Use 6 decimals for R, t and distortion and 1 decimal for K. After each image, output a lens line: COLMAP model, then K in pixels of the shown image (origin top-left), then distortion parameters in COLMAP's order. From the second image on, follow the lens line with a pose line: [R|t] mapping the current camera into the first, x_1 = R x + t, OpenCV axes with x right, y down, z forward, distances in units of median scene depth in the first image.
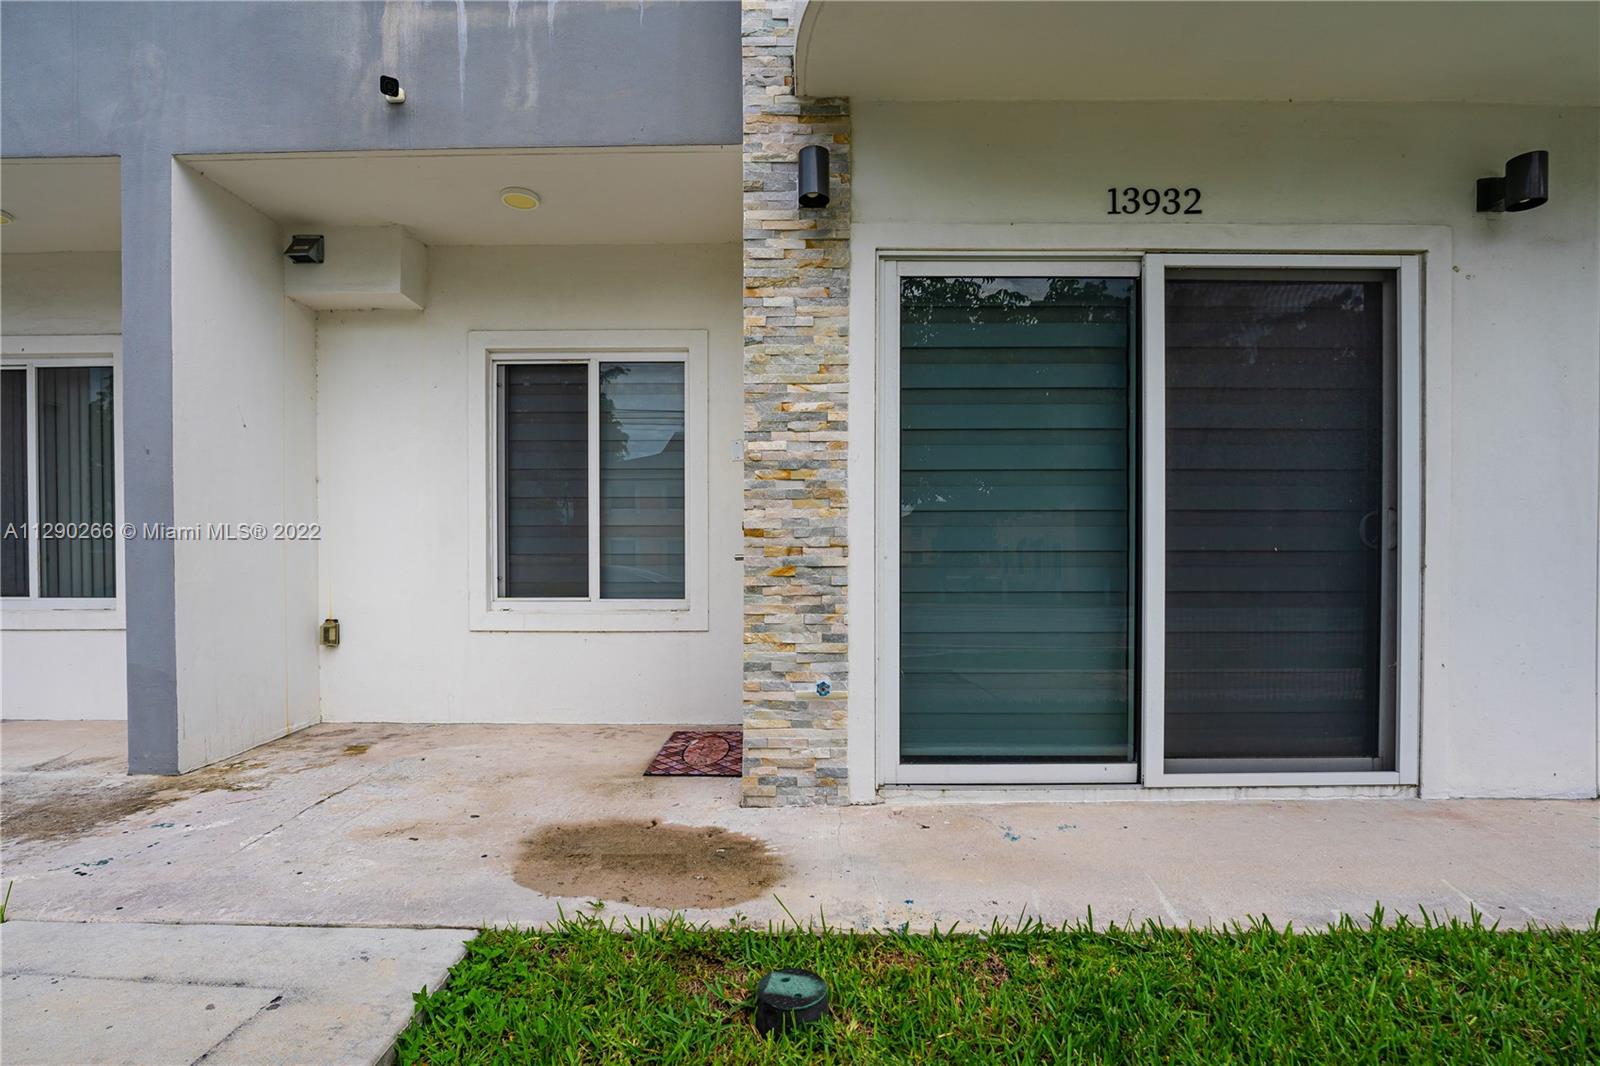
lens RADIAL K [[715.4, 0, 800.6], [0, 715.4, 565.9], [0, 0, 1]] dist [-0.015040, 0.000587]
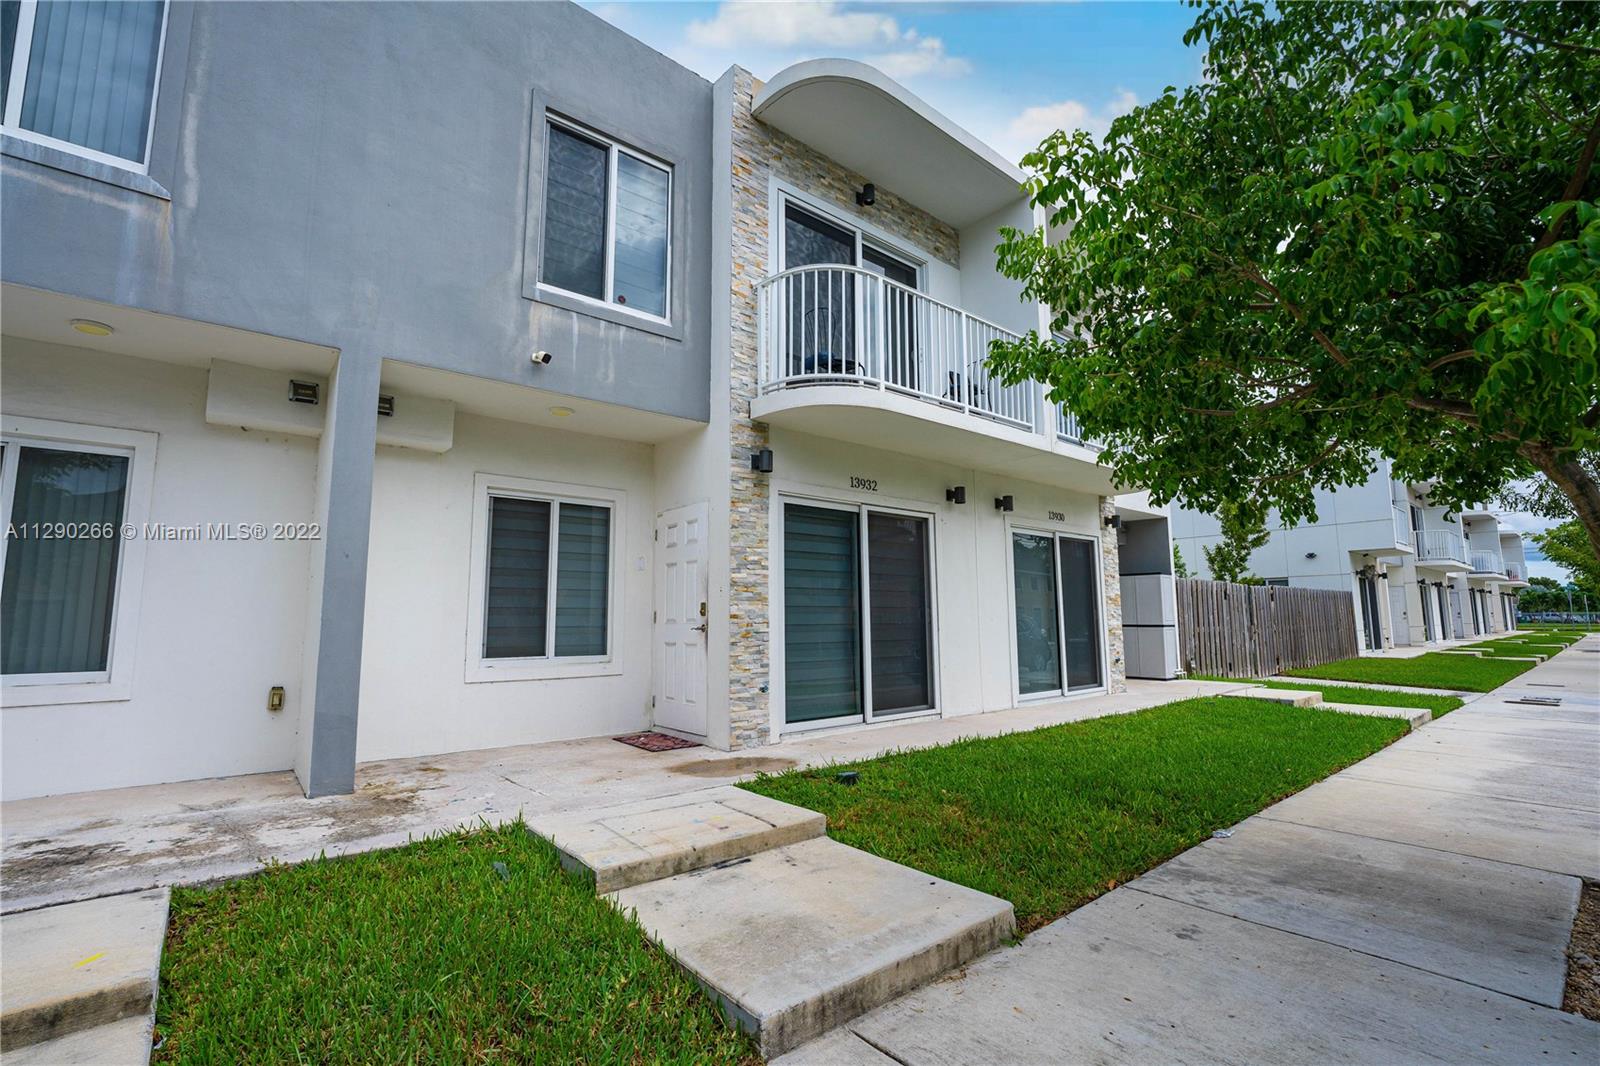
lens RADIAL K [[691.6, 0, 800.0], [0, 691.6, 533.0], [0, 0, 1]] dist [-0.000500, -0.000281]
pose [[0.764461, 0.079489, 0.639751, -1.224936], [0.013067, 0.990255, -0.138653, -0.004924], [-0.644537, 0.114354, 0.755973, -0.685959]]
